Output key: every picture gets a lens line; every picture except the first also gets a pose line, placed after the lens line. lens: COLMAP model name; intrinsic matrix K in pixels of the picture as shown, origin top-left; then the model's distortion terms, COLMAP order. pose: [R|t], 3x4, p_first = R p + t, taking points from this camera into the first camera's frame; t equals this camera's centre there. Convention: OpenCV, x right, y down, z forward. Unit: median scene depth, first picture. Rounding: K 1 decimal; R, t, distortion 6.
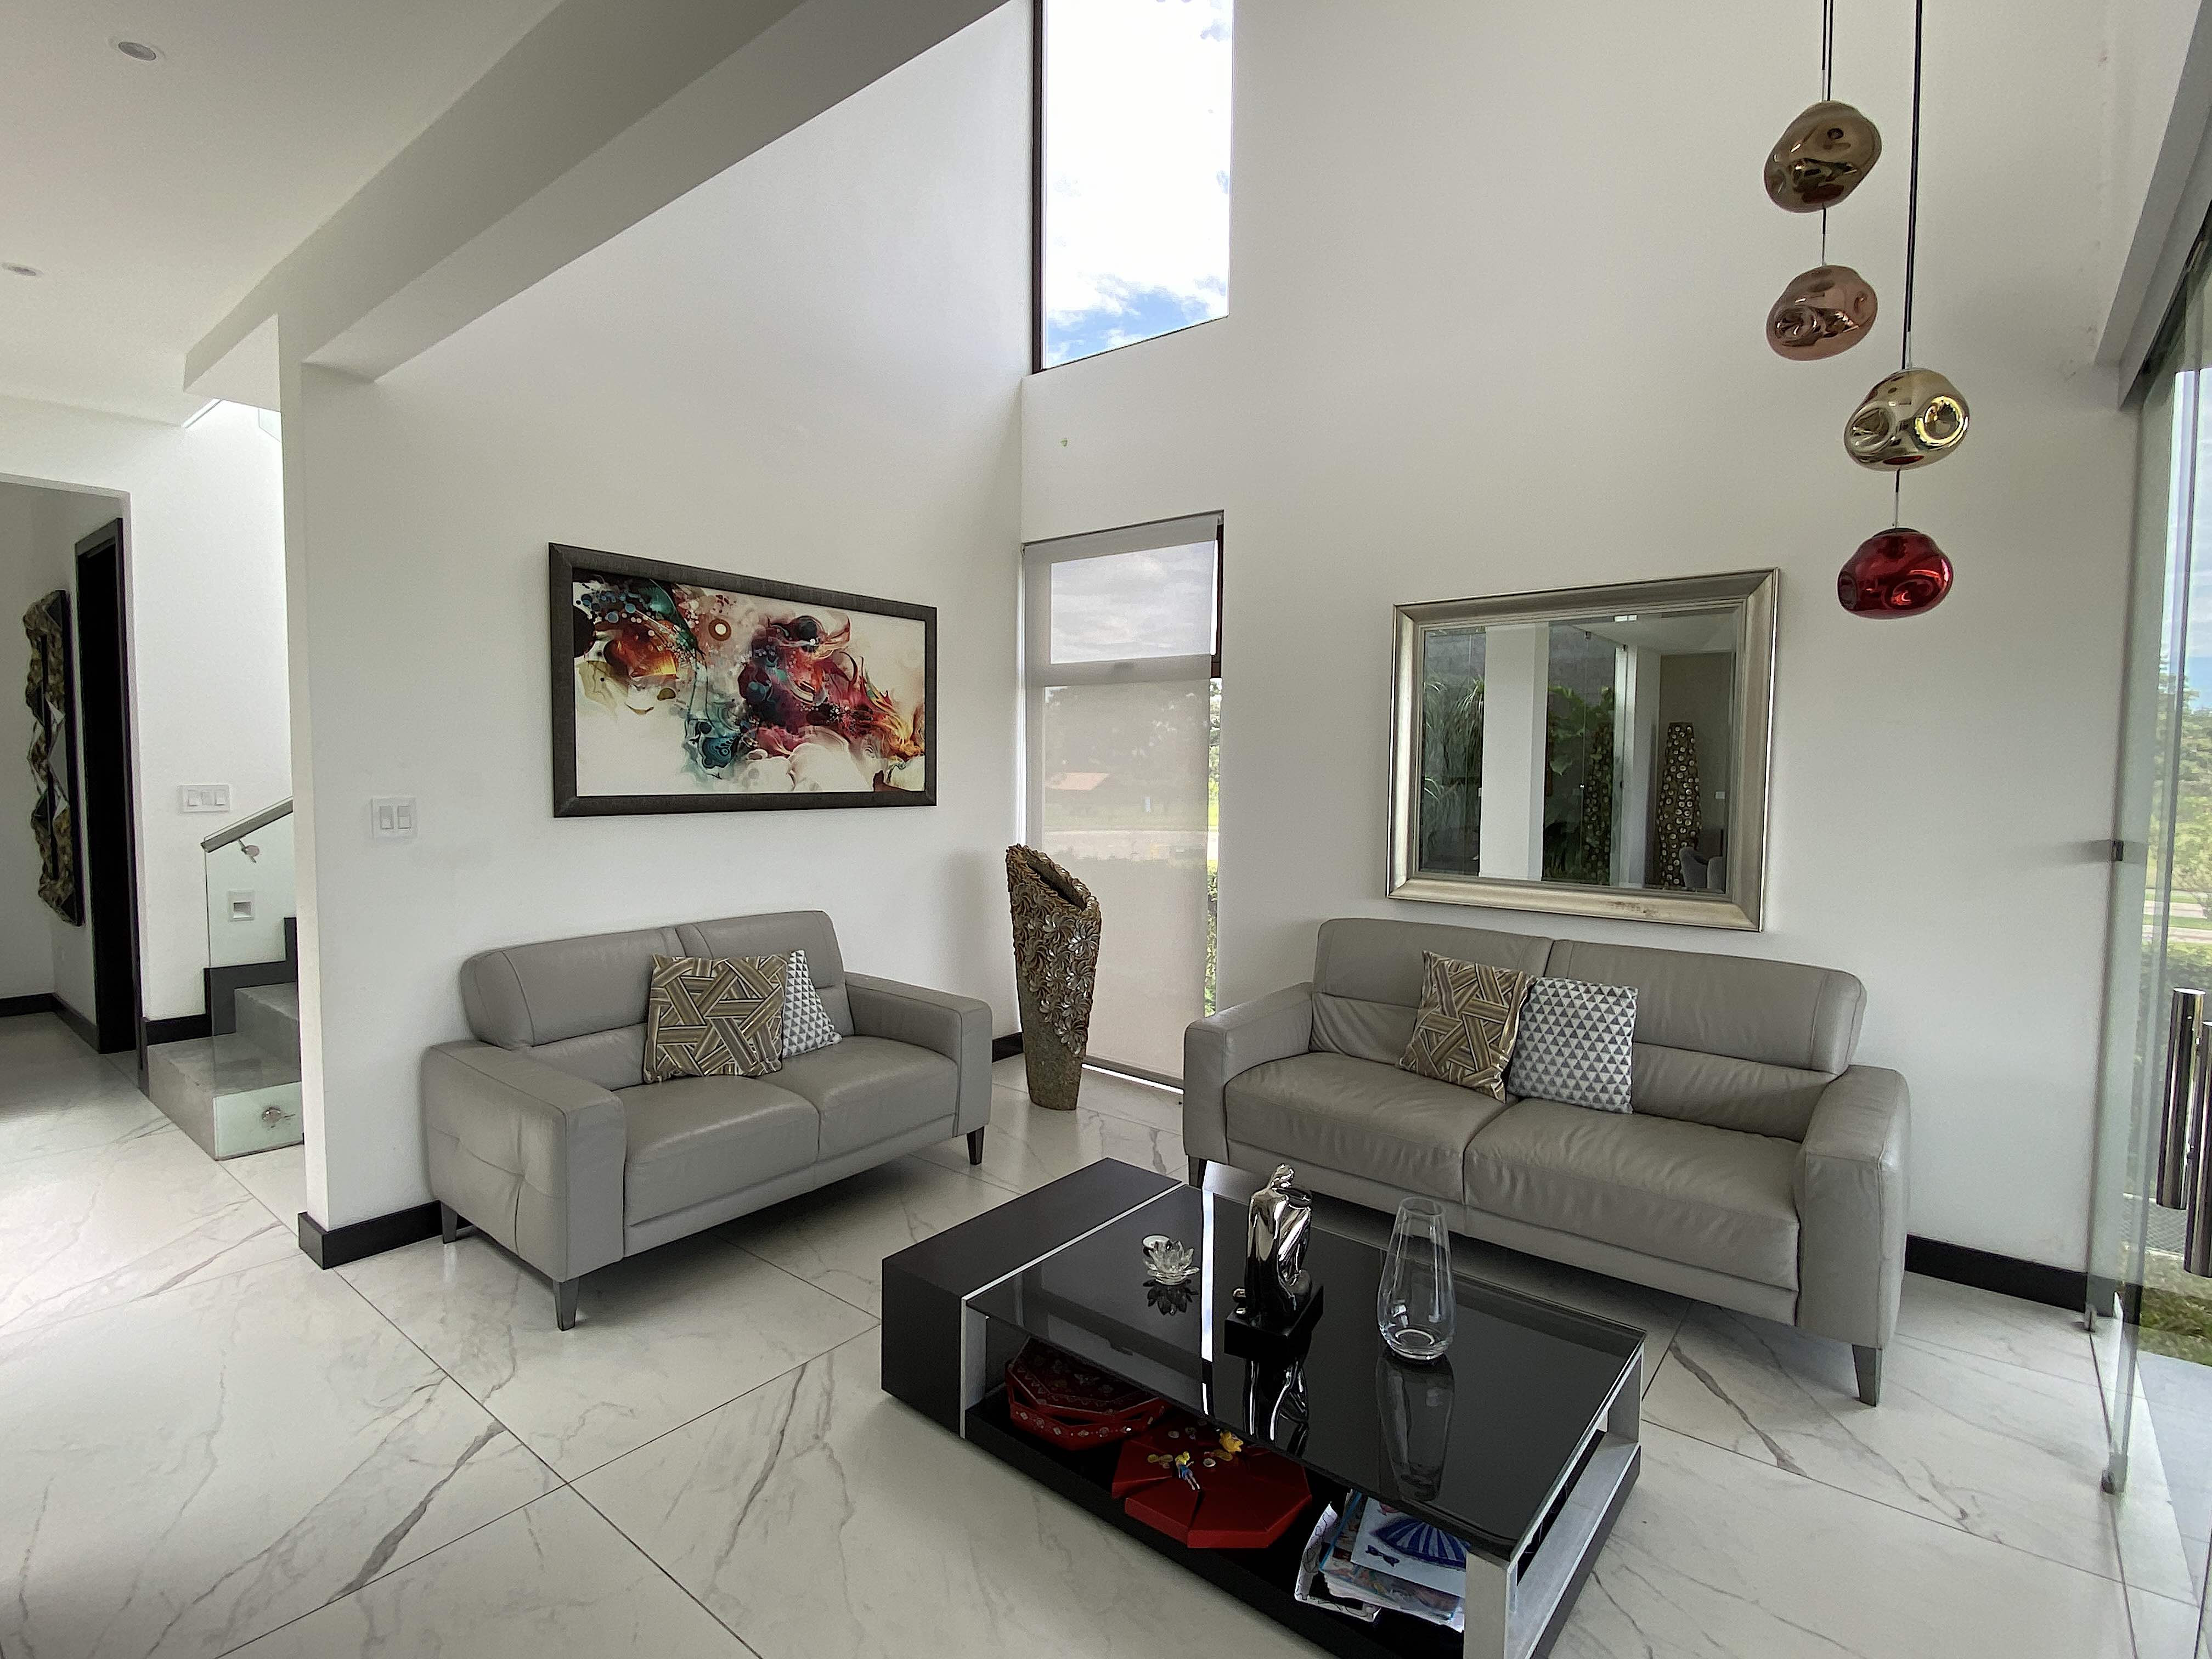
lens RADIAL K [[1043.6, 0, 1134.4], [0, 1043.6, 830.3], [0, 0, 1]] dist [0.037640, -0.000116]
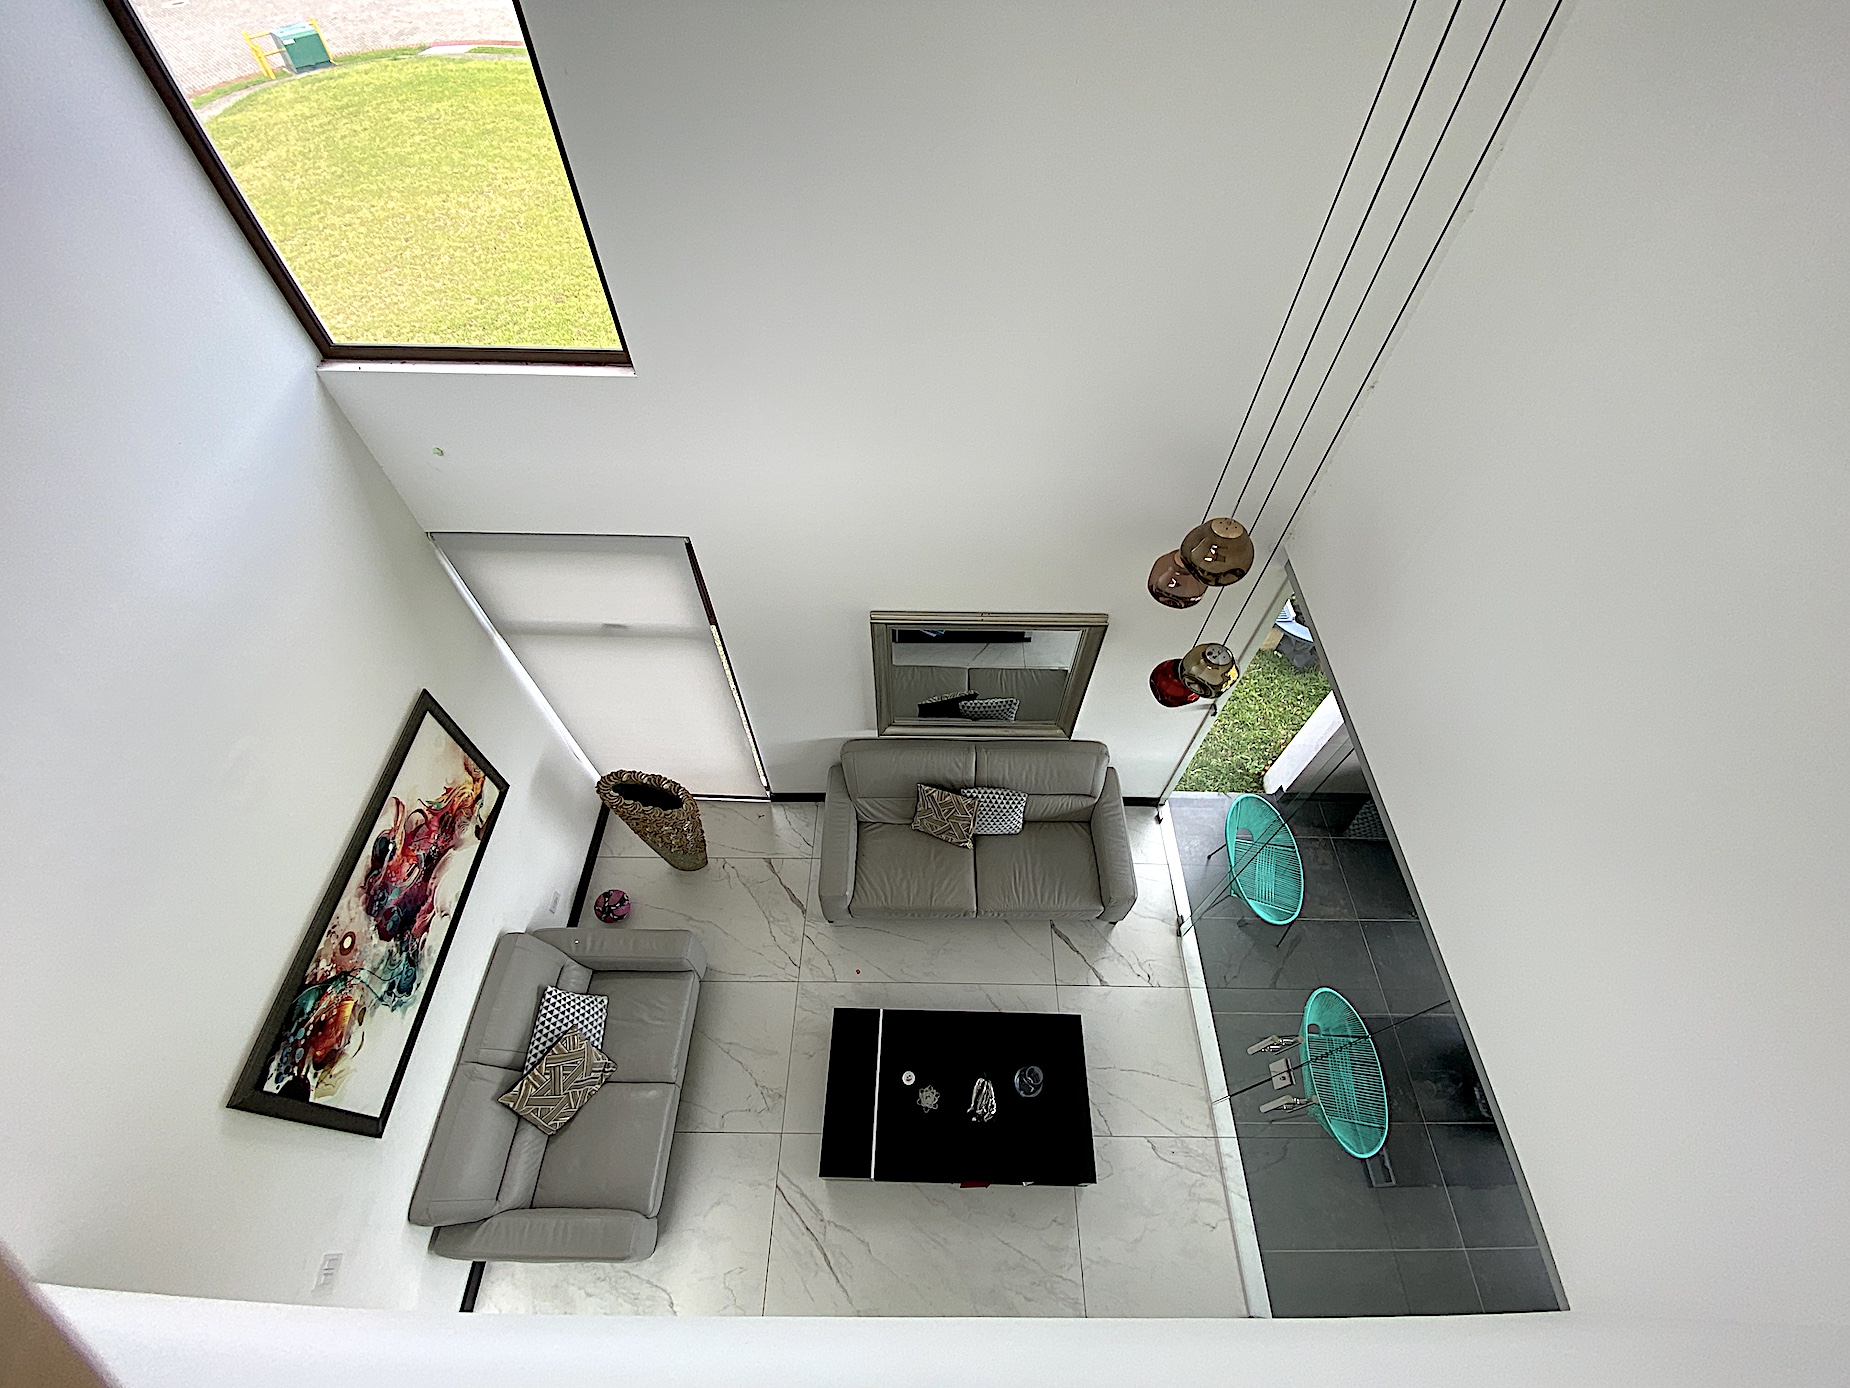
lens RADIAL K [[758.5, 0, 920.1], [0, 758.5, 690.9], [0, 0, 1]] dist [-0.000584, -0.000366]
pose [[0.801479, -0.485033, 0.349820, -0.086470], [0.029510, 0.616326, 0.786938, -0.993793], [-0.597294, -0.620391, 0.508286, 0.467611]]
